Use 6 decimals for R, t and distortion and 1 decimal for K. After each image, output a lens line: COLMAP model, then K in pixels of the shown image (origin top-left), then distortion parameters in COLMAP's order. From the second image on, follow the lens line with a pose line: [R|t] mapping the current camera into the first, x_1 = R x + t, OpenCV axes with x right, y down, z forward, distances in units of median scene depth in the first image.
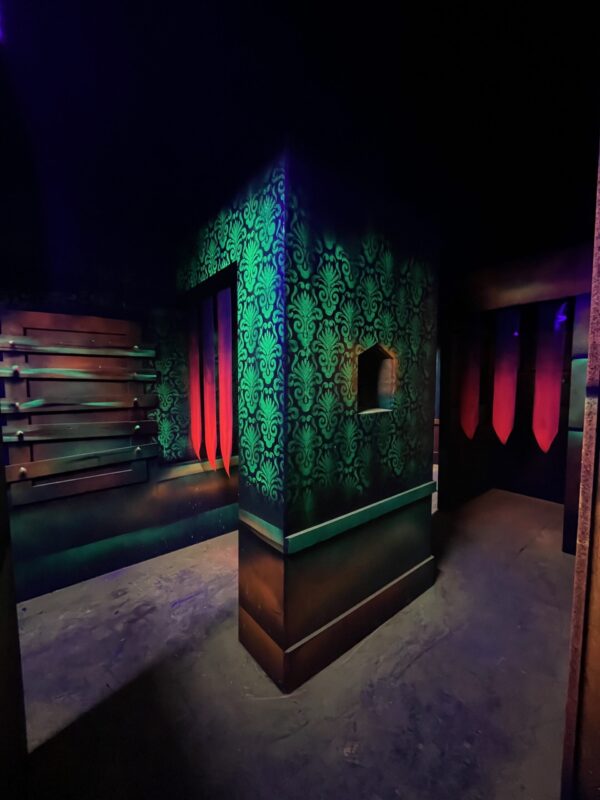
lens RADIAL K [[321.5, 0, 300.0], [0, 321.5, 400.0], [0, 0, 1]] dist [-0.002307, 0.000067]
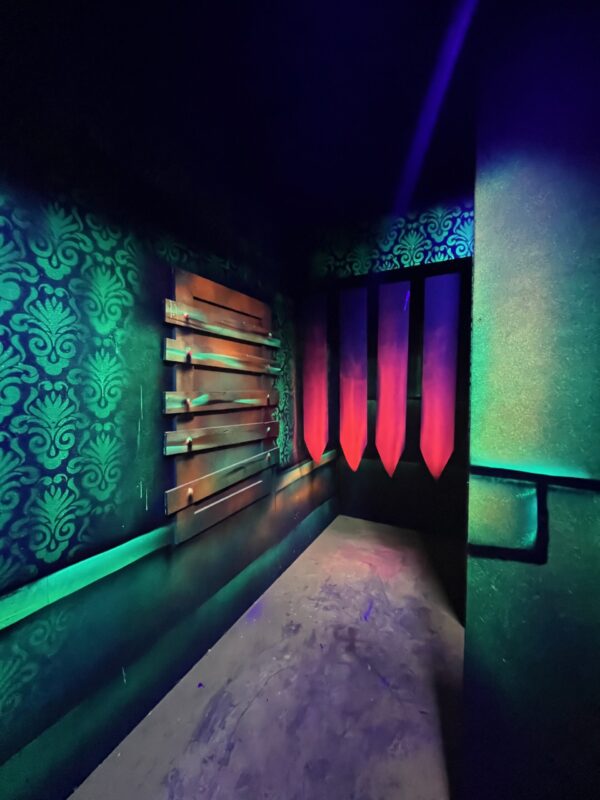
lens RADIAL K [[321.5, 0, 300.0], [0, 321.5, 400.0], [0, 0, 1]] dist [-0.002307, 0.000067]
pose [[0.913273, -0.014327, 0.407095, -0.896328], [0.024190, 0.999525, -0.019091, 0.030144], [-0.406629, 0.027283, 0.913186, 0.222573]]
